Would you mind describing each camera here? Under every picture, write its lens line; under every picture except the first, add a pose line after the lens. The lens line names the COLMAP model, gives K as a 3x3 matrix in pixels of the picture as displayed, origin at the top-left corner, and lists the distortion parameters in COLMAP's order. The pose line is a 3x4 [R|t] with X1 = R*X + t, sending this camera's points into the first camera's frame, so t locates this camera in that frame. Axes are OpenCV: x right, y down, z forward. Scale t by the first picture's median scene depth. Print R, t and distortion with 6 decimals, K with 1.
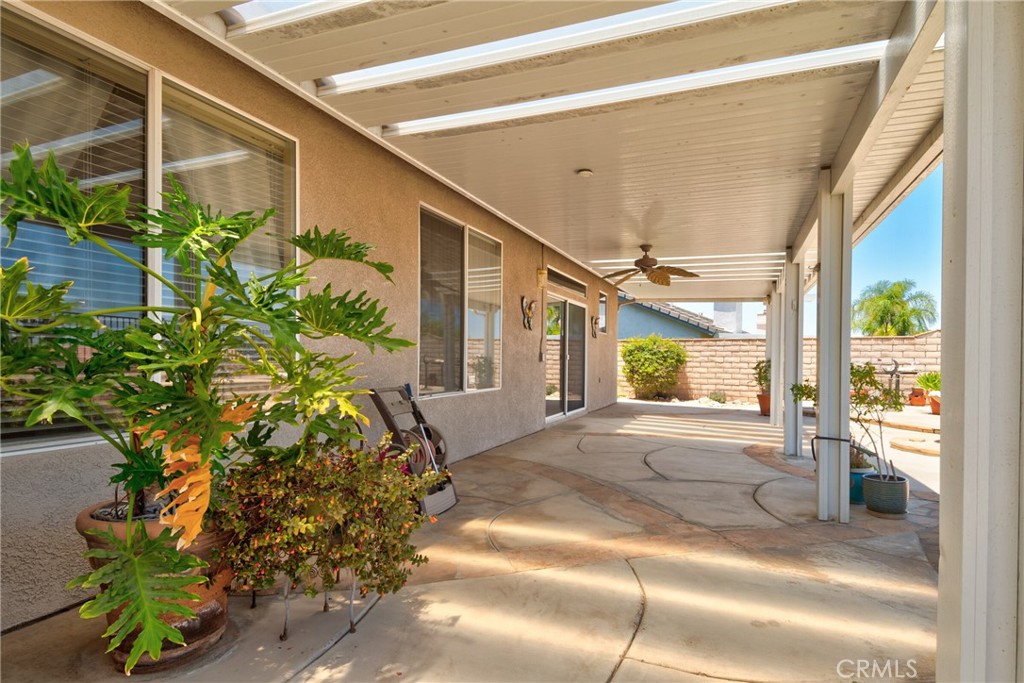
lens RADIAL K [[540.0, 0, 517.3], [0, 540.0, 351.8], [0, 0, 1]] dist [0.011344, -0.002161]
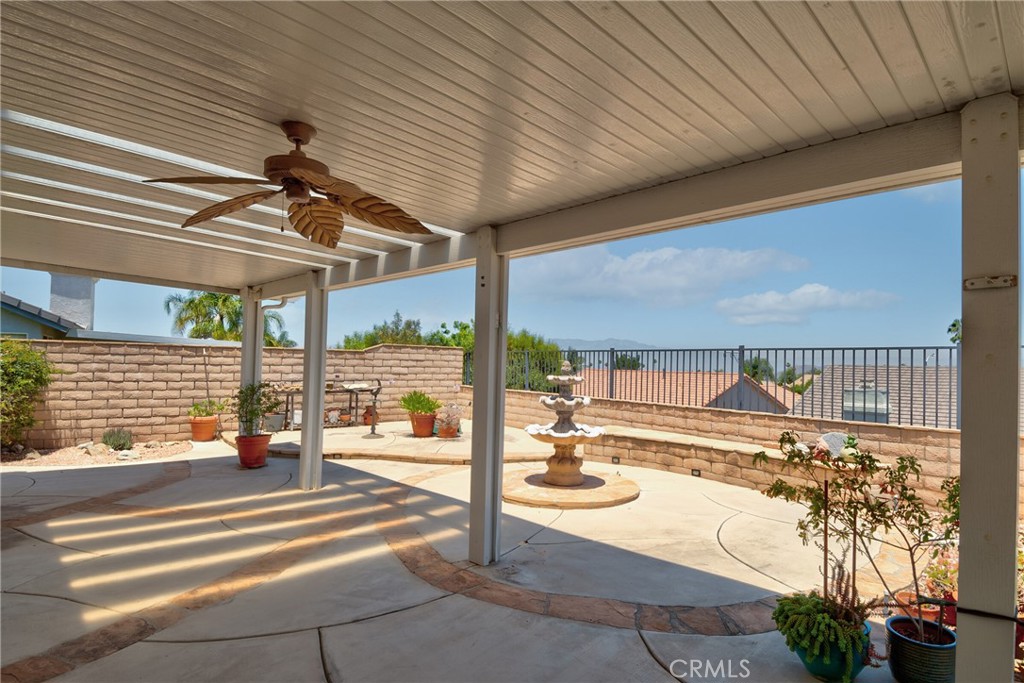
lens RADIAL K [[540.0, 0, 517.3], [0, 540.0, 351.8], [0, 0, 1]] dist [0.011344, -0.002161]
pose [[0.384167, 0.022560, 0.922988, -0.027205], [-0.025767, 0.999574, -0.013707, -0.020096], [-0.922904, -0.018517, 0.384585, 0.395453]]
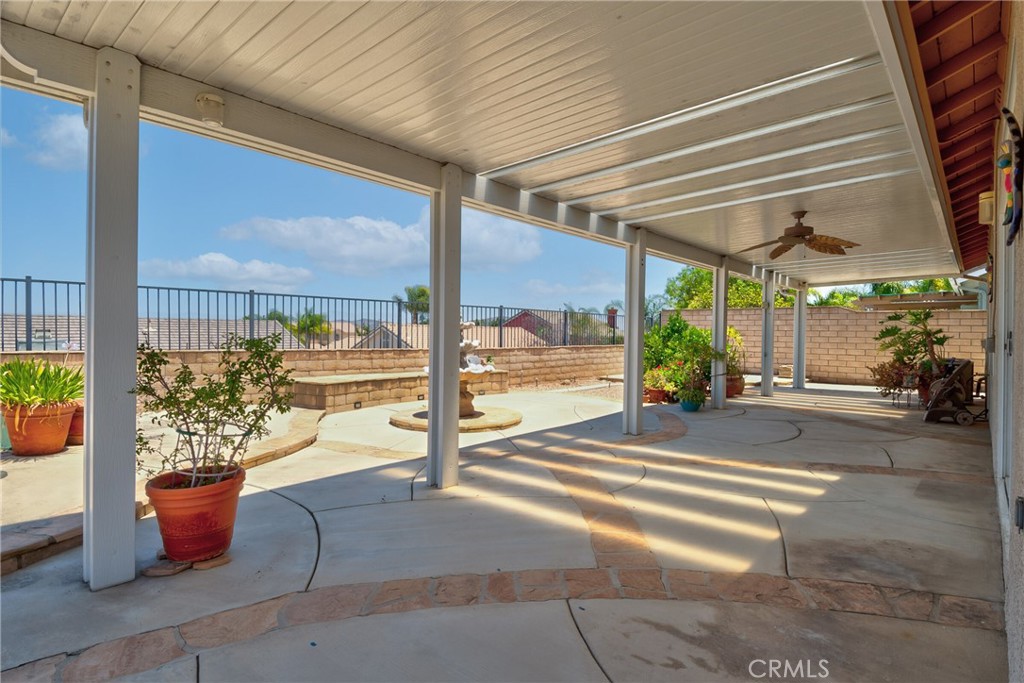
lens RADIAL K [[529.8, 0, 525.1], [0, 529.8, 355.0], [0, 0, 1]] dist [0.057597, -0.026596]
pose [[-0.950707, -0.029232, 0.308710, 0.214259], [-0.019189, 0.999185, 0.035520, 0.008114], [-0.309497, 0.027845, -0.950493, 1.064868]]
